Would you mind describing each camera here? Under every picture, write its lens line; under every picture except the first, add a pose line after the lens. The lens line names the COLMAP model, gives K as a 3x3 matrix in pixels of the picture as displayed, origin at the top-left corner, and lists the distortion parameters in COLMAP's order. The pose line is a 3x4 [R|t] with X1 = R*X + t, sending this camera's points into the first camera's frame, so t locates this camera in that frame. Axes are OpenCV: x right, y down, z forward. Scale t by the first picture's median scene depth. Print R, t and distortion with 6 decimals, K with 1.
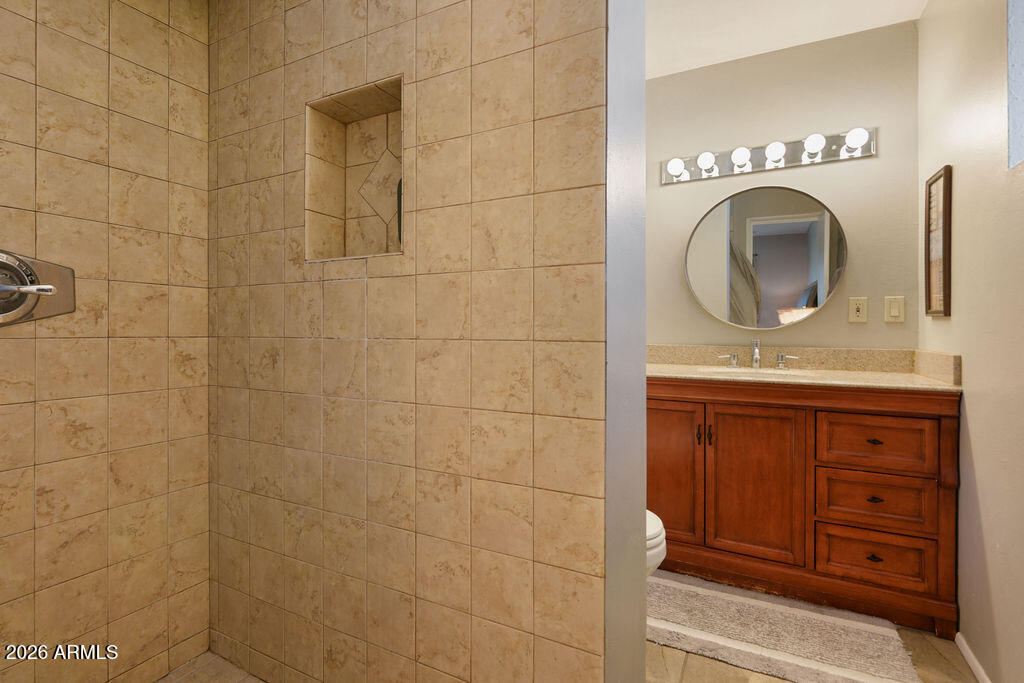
lens RADIAL K [[494.0, 0, 499.0], [0, 494.0, 326.7], [0, 0, 1]] dist [0.003897, -0.002151]
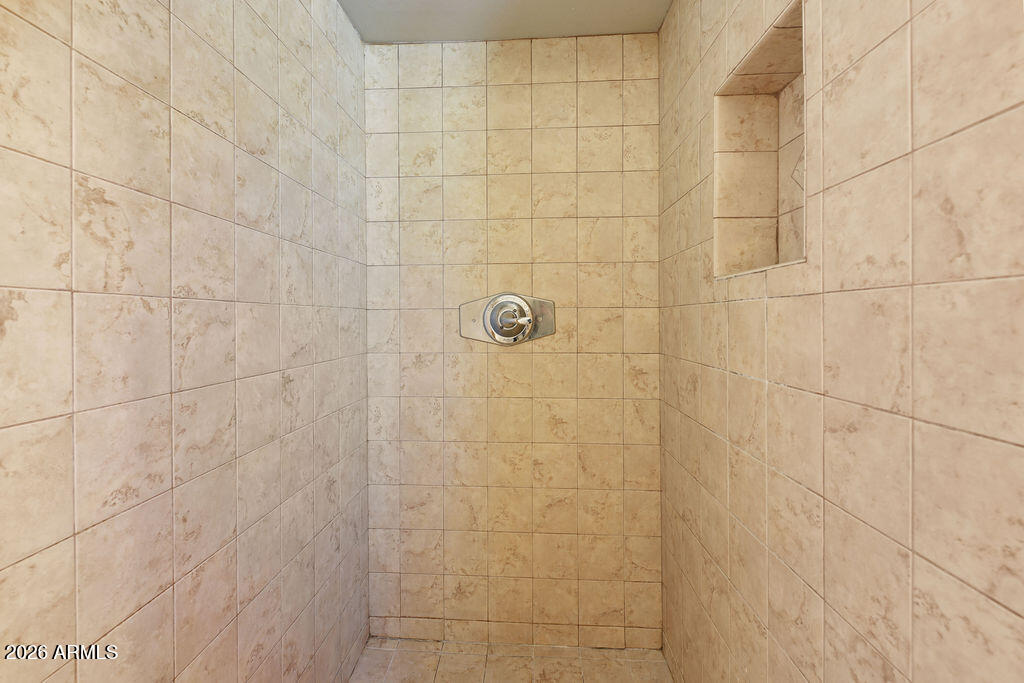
lens RADIAL K [[441.0, 0, 497.8], [0, 441.0, 319.2], [0, 0, 1]] dist [0.004224, -0.002743]
pose [[0.419150, -0.003670, -0.907909, 0.176202], [0.009736, 0.999953, 0.000453, -0.079126], [0.907865, -0.009029, 0.419166, 0.405968]]
